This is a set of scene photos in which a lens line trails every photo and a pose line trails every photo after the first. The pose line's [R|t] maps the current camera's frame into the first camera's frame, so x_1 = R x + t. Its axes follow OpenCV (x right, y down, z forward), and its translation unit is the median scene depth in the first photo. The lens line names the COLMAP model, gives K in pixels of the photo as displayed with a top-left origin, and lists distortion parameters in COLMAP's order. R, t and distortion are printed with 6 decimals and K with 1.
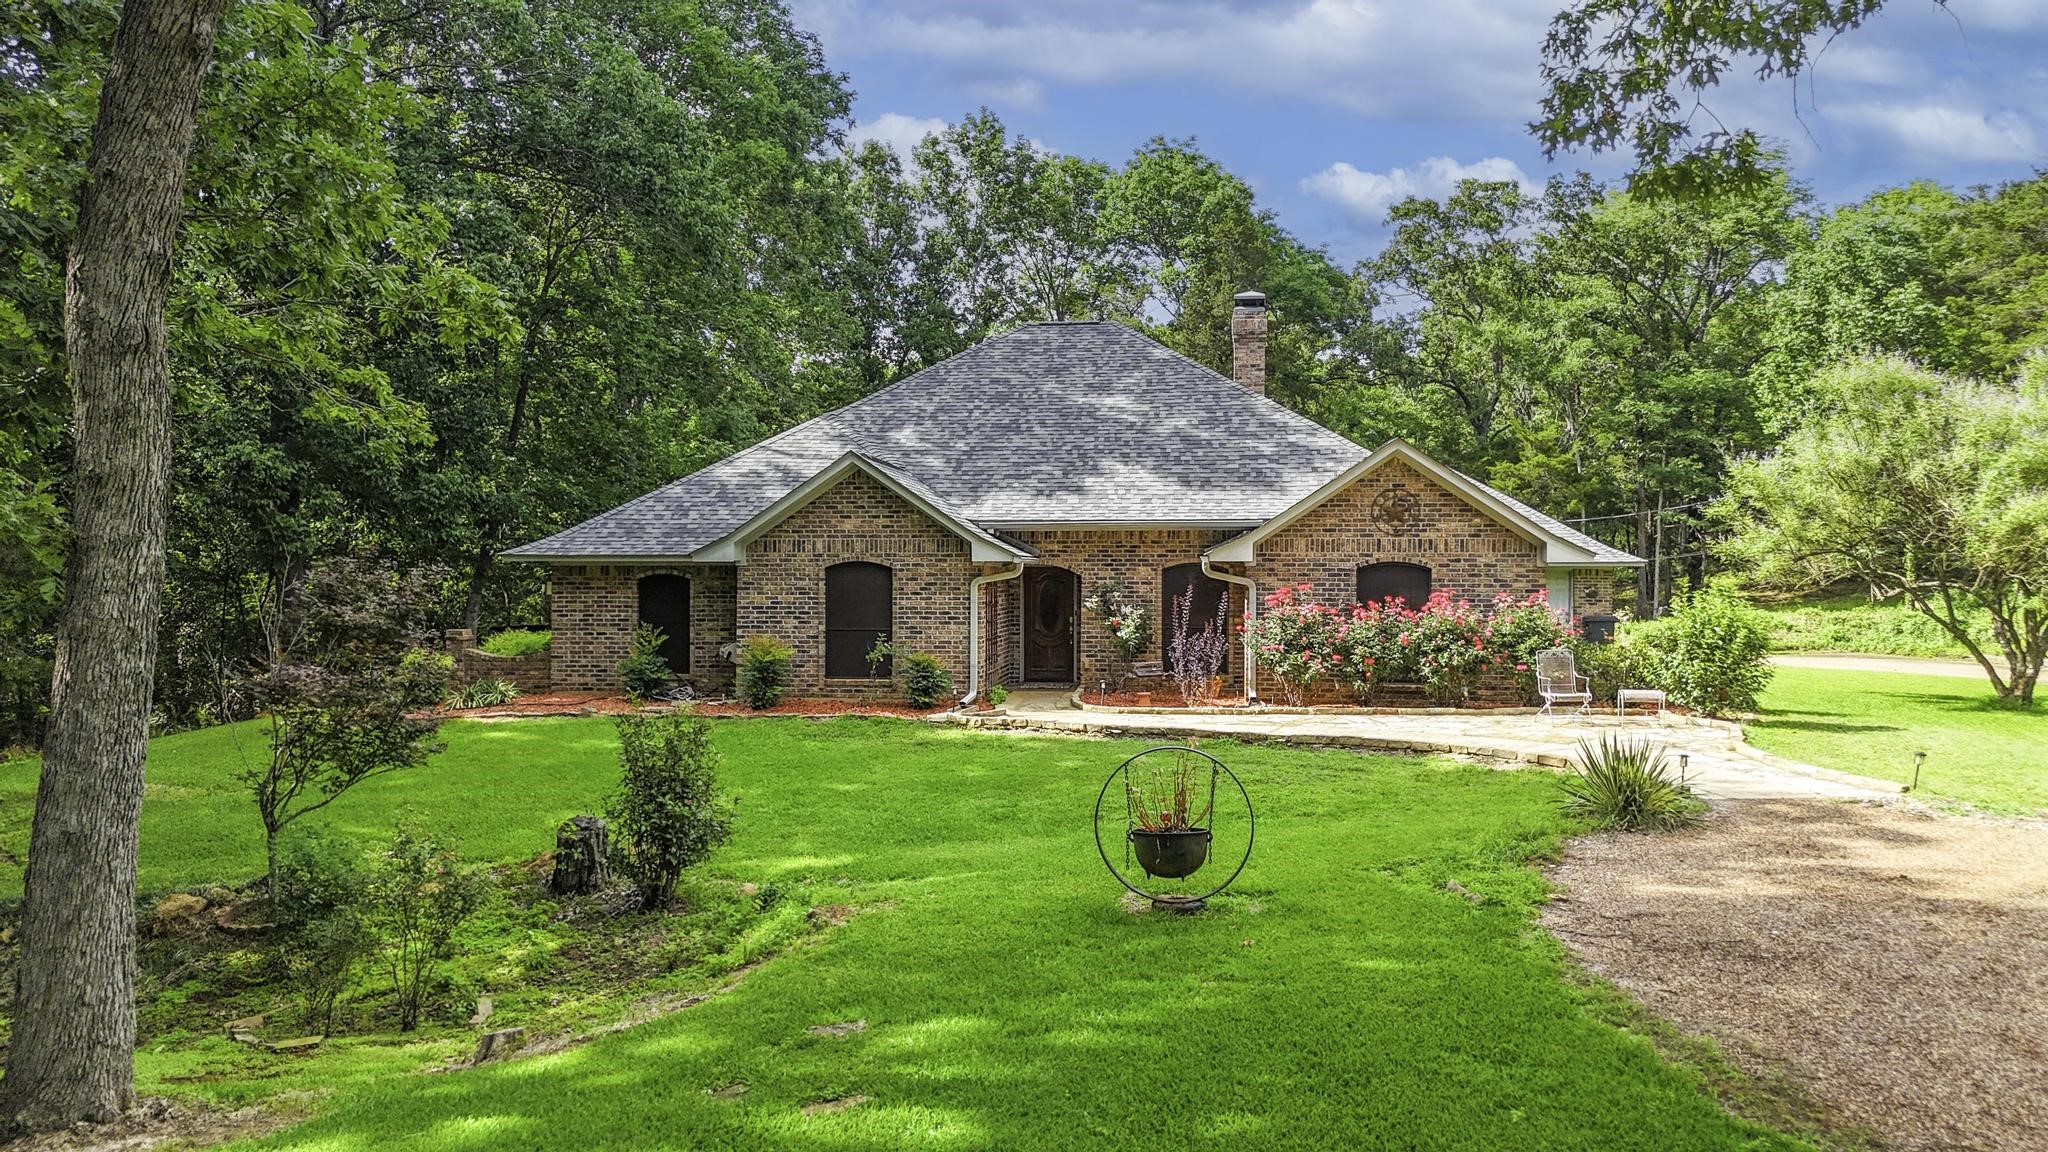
lens RADIAL K [[1492.0, 0, 1026.9], [0, 1492.0, 572.5], [0, 0, 1]] dist [0.102963, -0.118391]
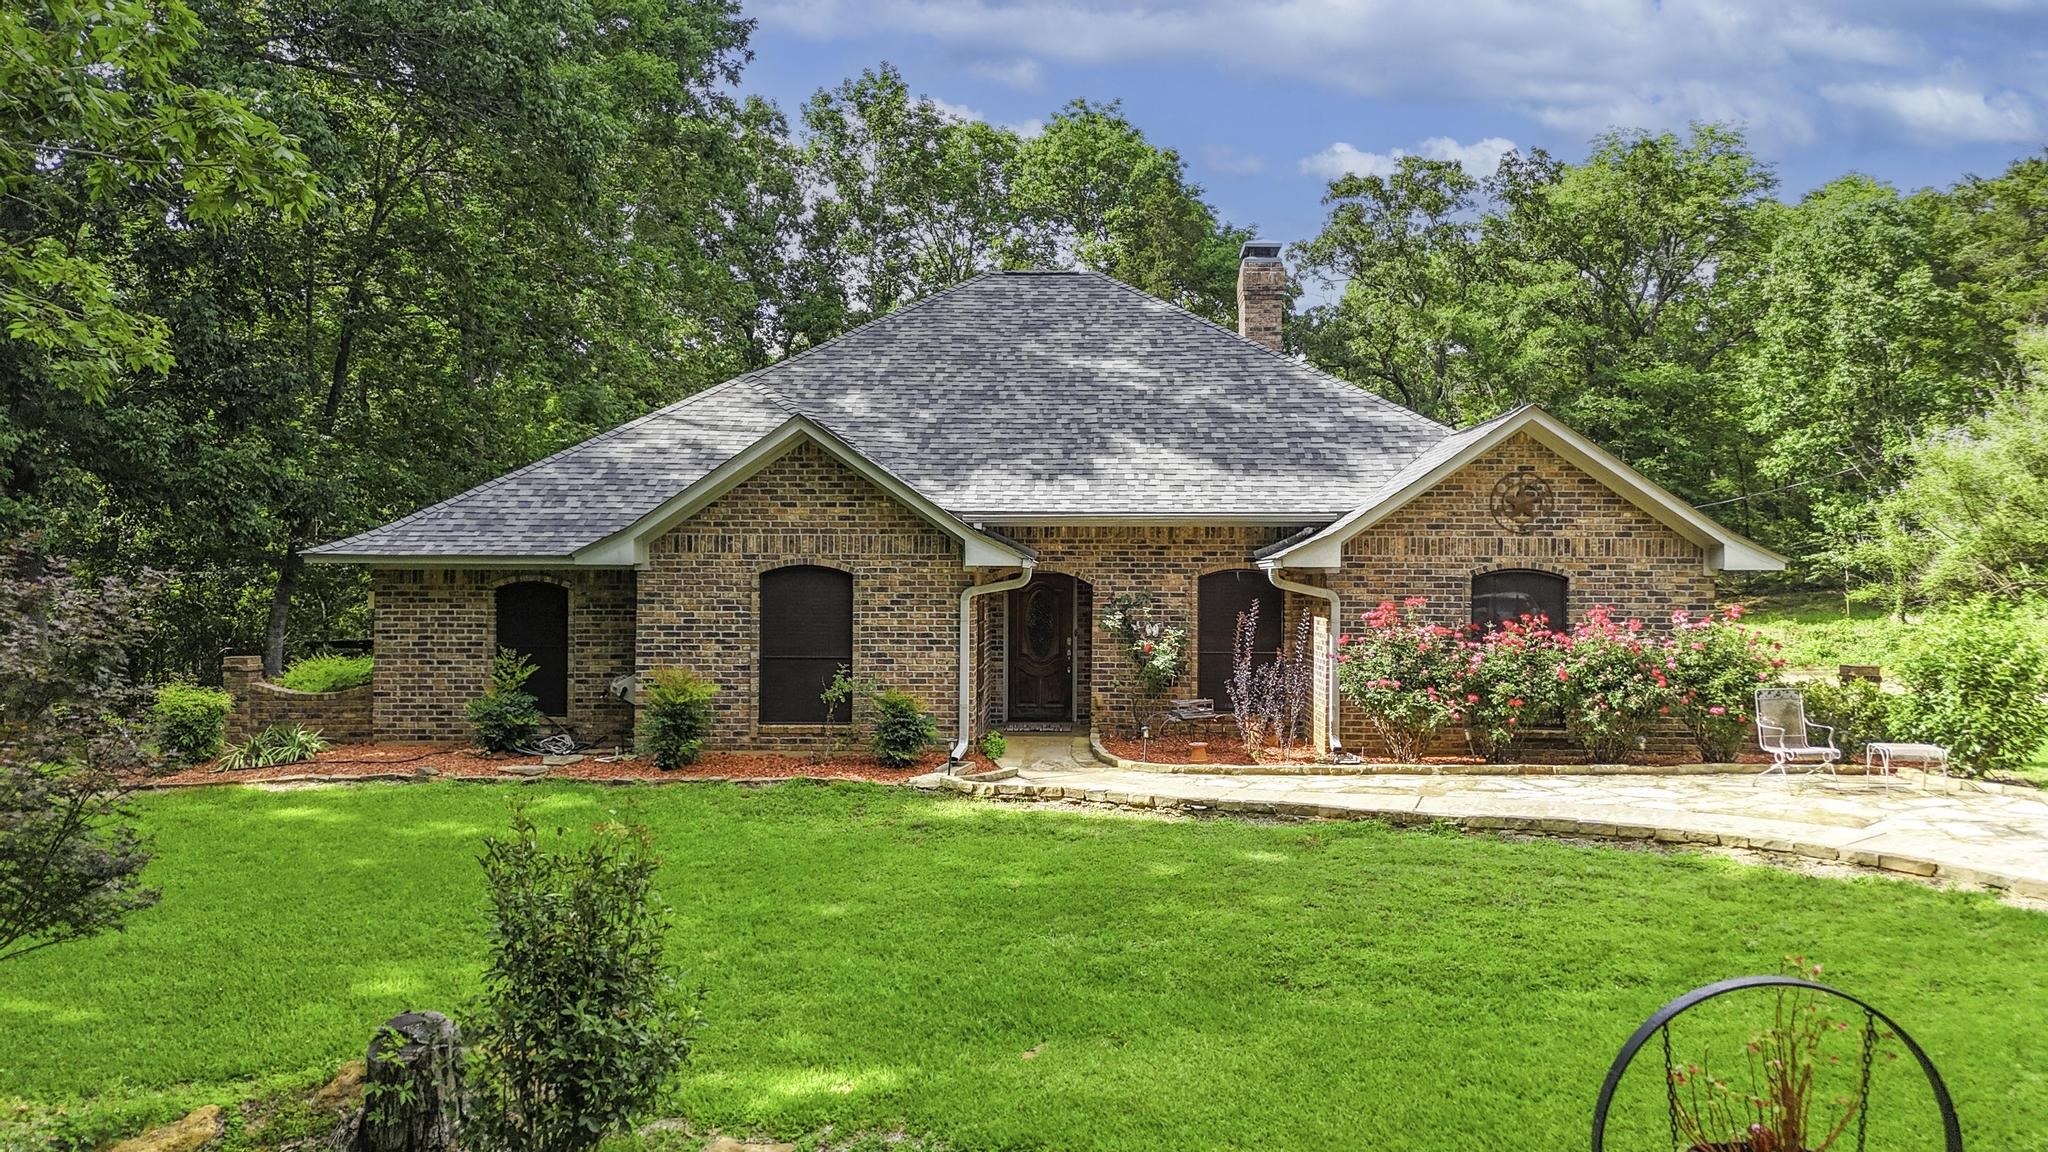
lens RADIAL K [[1510.2, 0, 1032.6], [0, 1510.2, 574.3], [0, 0, 1]] dist [0.070572, -0.069690]
pose [[0.995400, 0.003429, 0.095749, -0.067079], [-0.003128, 0.999990, -0.003296, -0.000781], [-0.095759, 0.002981, 0.995400, 0.227114]]
